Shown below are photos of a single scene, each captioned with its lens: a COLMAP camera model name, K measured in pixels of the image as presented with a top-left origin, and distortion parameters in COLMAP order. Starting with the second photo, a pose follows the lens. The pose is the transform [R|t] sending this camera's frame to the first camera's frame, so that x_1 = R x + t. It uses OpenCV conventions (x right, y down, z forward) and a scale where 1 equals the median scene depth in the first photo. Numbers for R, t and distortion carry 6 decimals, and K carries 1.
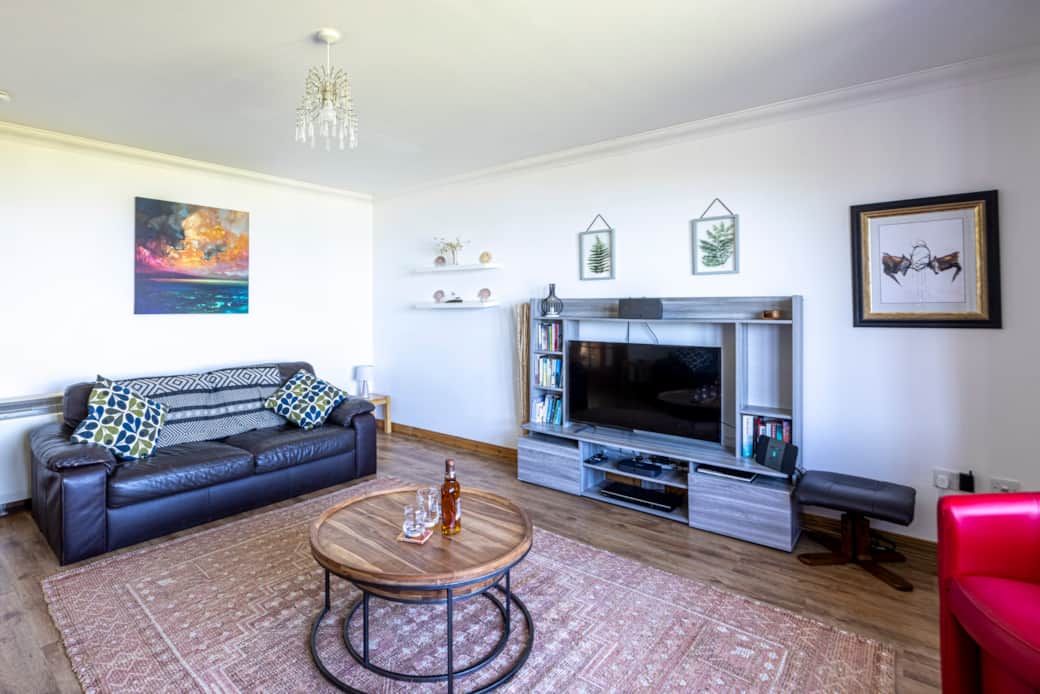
lens RADIAL K [[518.1, 0, 462.7], [0, 518.1, 303.3], [0, 0, 1]] dist [-0.010022, 0.002111]
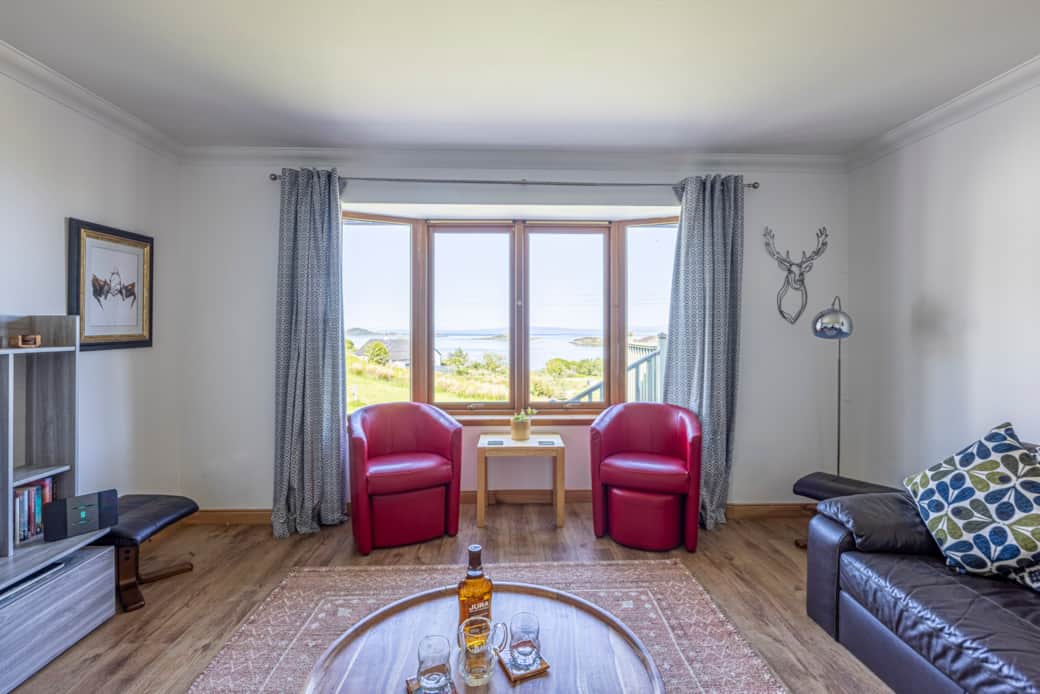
lens RADIAL K [[473.0, 0, 513.6], [0, 473.0, 329.2], [0, 0, 1]] dist [-0.010280, 0.000928]
pose [[-0.665698, 0.000355, 0.746221, -0.316063], [-0.005502, 0.999970, -0.005384, 0.004974], [-0.746201, -0.007690, -0.665676, 0.821574]]
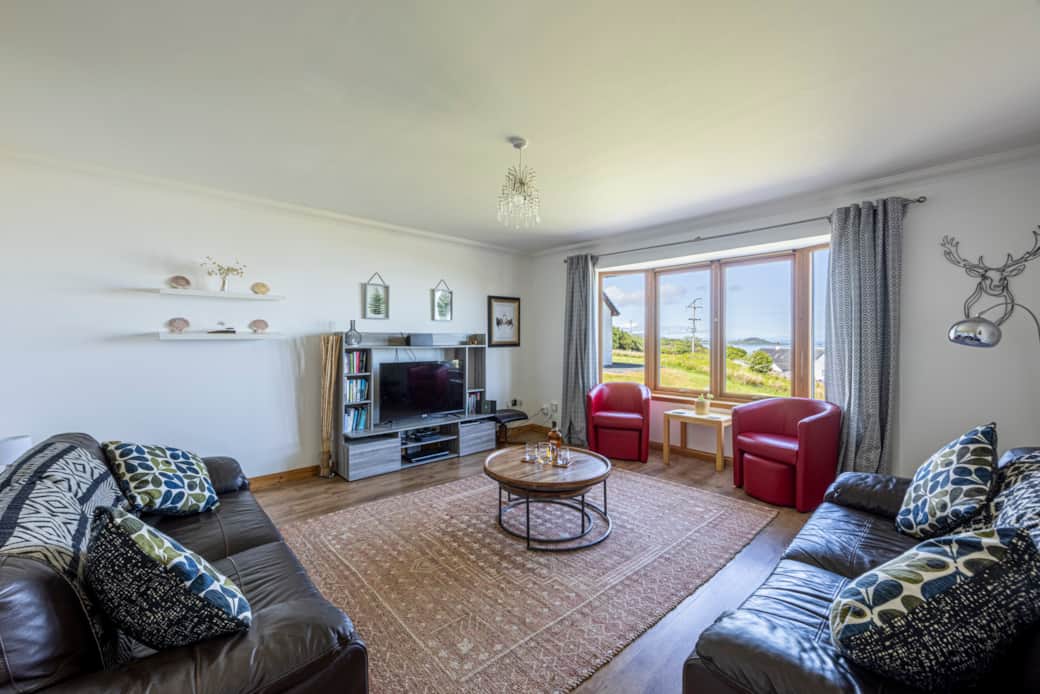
lens RADIAL K [[399.7, 0, 506.0], [0, 399.7, 338.7], [0, 0, 1]] dist [0.006211, 0.000381]
pose [[0.130294, 0.002633, 0.991472, -0.869185], [-0.007875, 0.999968, -0.001621, 0.006578], [-0.991444, -0.007596, 0.130311, 0.583190]]
